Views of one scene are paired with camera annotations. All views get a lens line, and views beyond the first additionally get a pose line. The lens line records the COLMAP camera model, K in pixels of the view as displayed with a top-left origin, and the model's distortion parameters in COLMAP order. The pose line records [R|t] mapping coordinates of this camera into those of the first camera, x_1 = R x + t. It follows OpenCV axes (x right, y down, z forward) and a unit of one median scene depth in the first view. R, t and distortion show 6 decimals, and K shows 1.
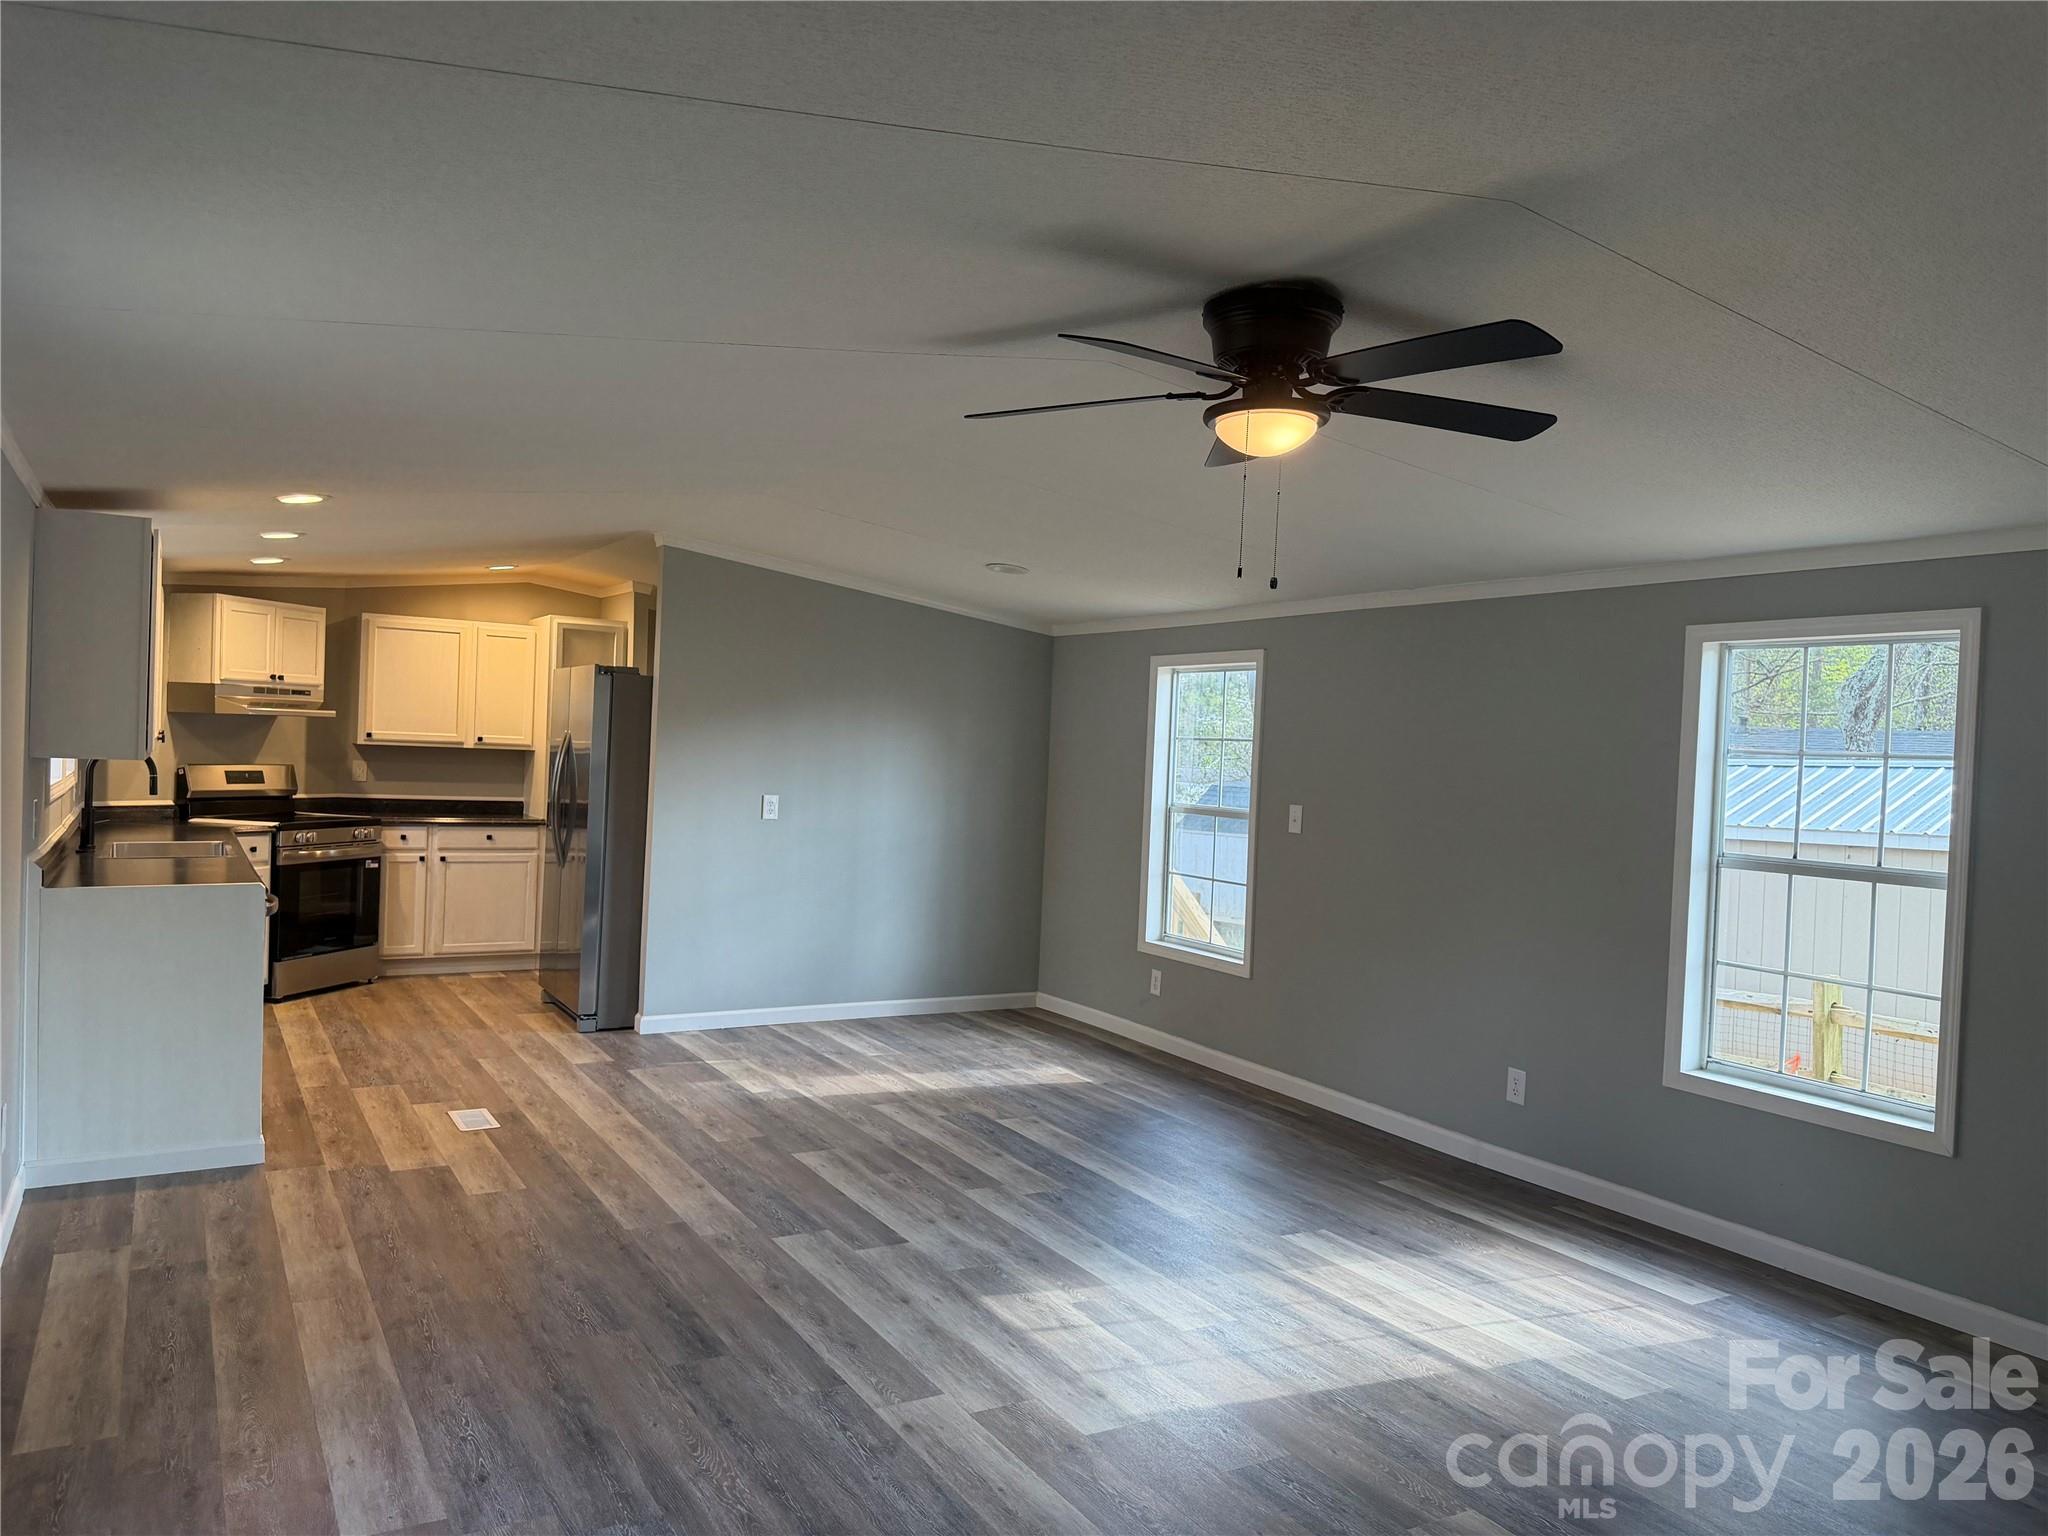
lens RADIAL K [[1398.4, 0, 1024.0], [0, 1398.4, 768.0], [0, 0, 1]] dist [0.004117, -0.001771]
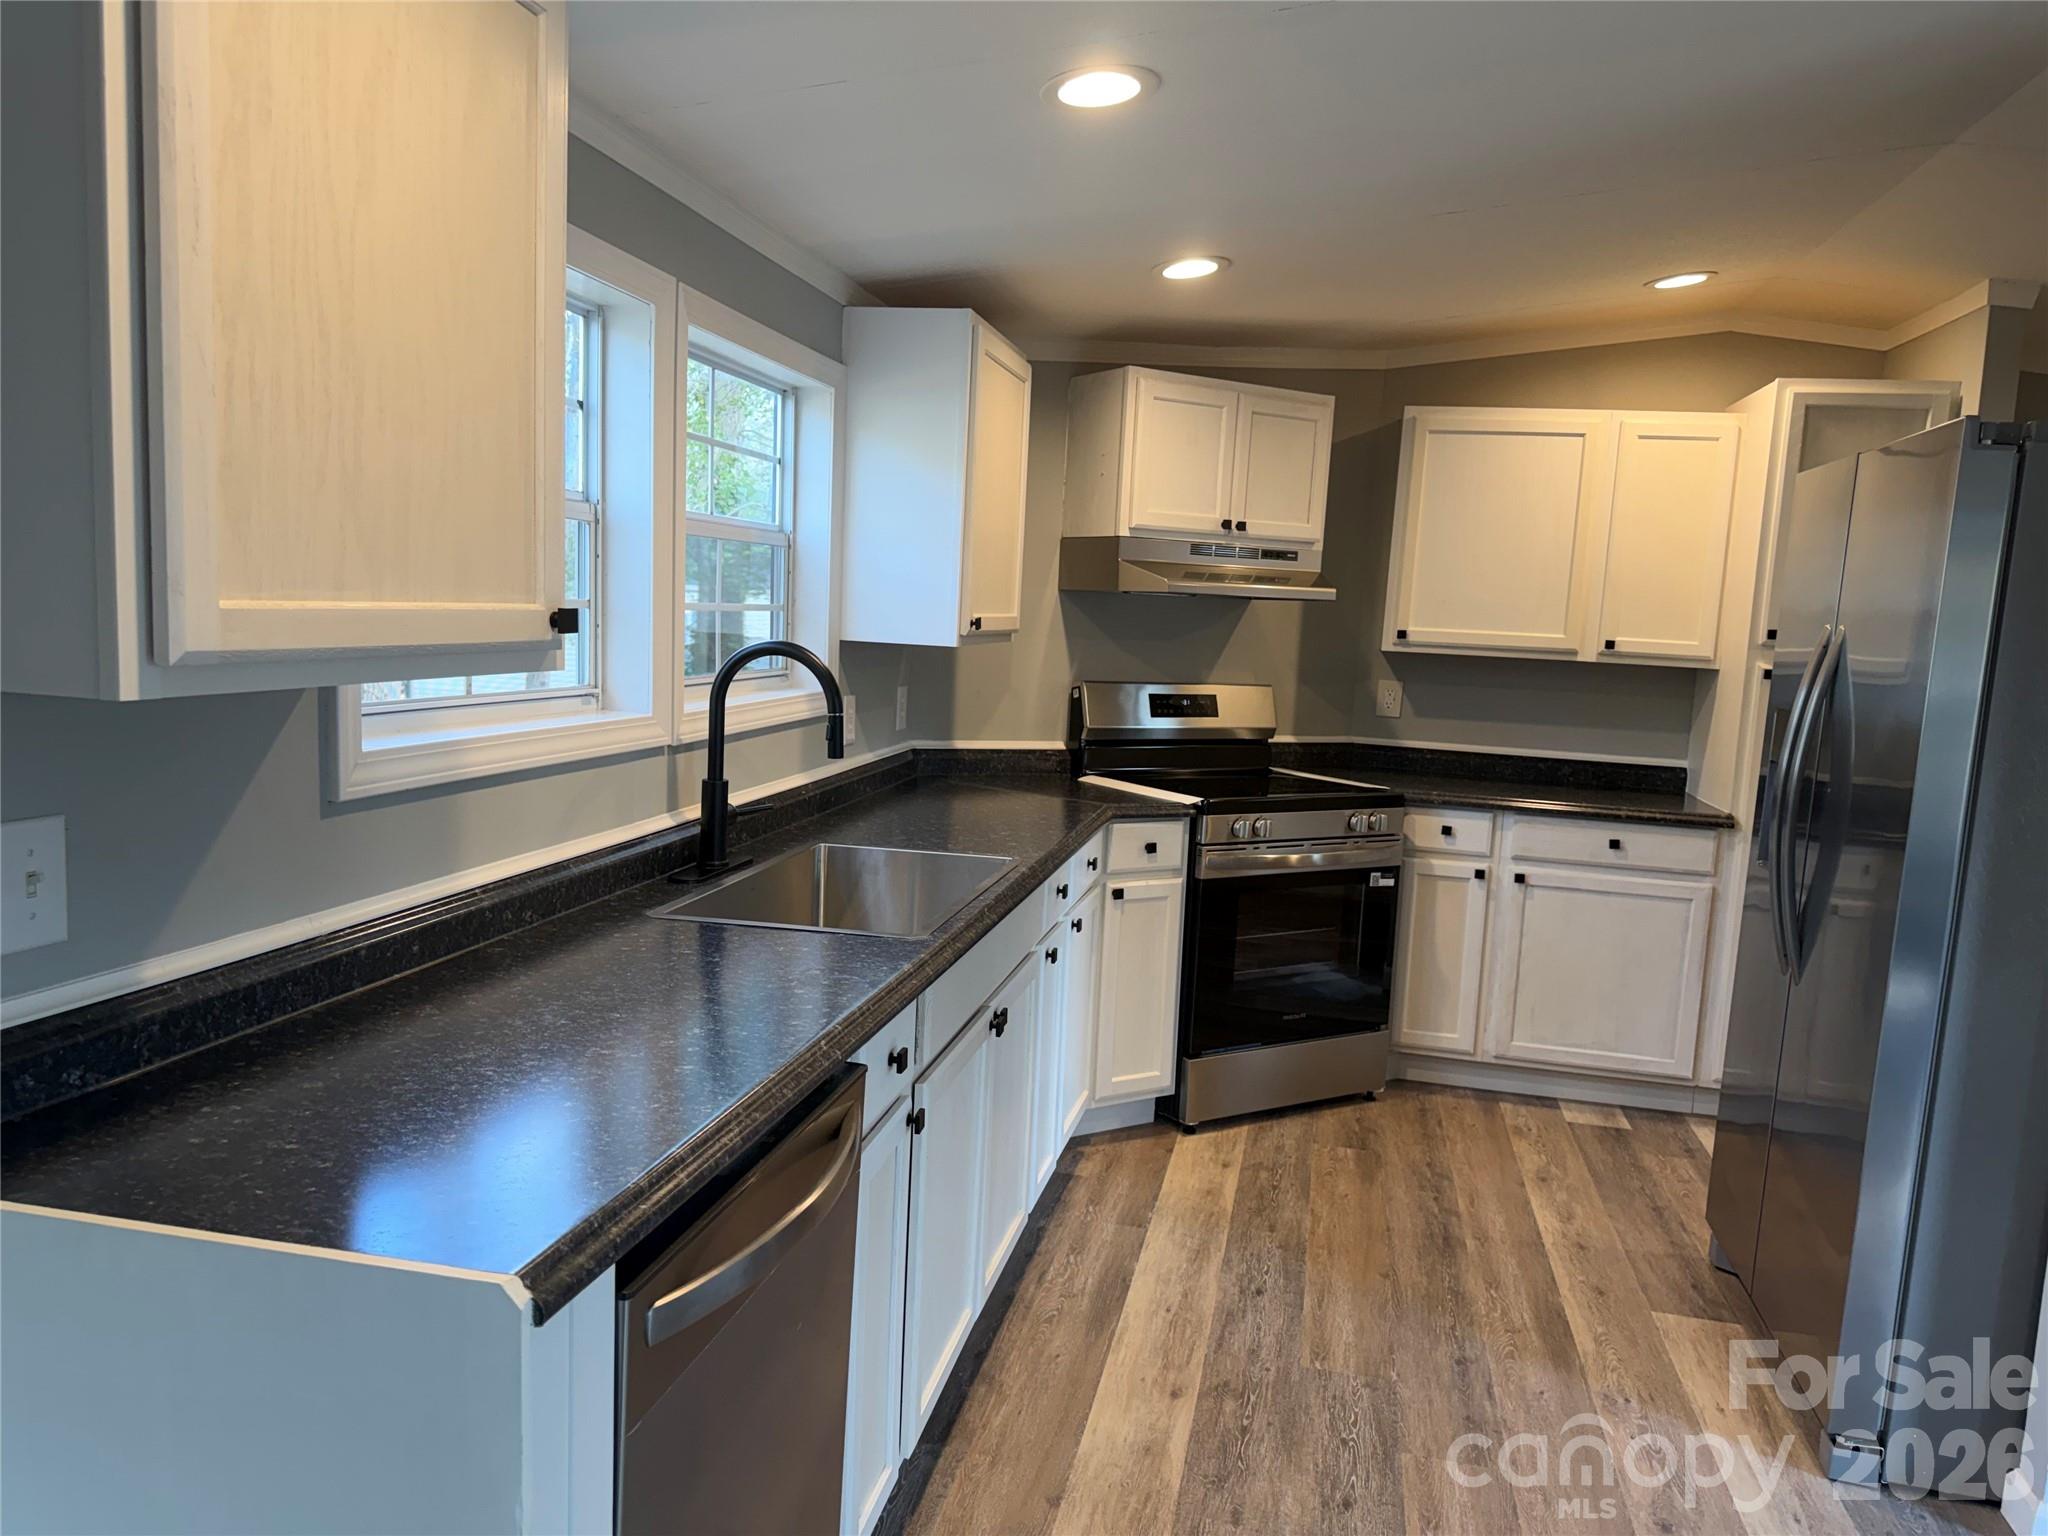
lens RADIAL K [[1433.8, 0, 1027.9], [0, 1433.8, 772.5], [0, 0, 1]] dist [0.124743, -0.168259]
pose [[0.722138, 0.076233, -0.687536, -0.187029], [-0.031270, 0.996490, 0.077646, -0.009365], [0.691042, -0.034572, 0.721987, 0.504924]]
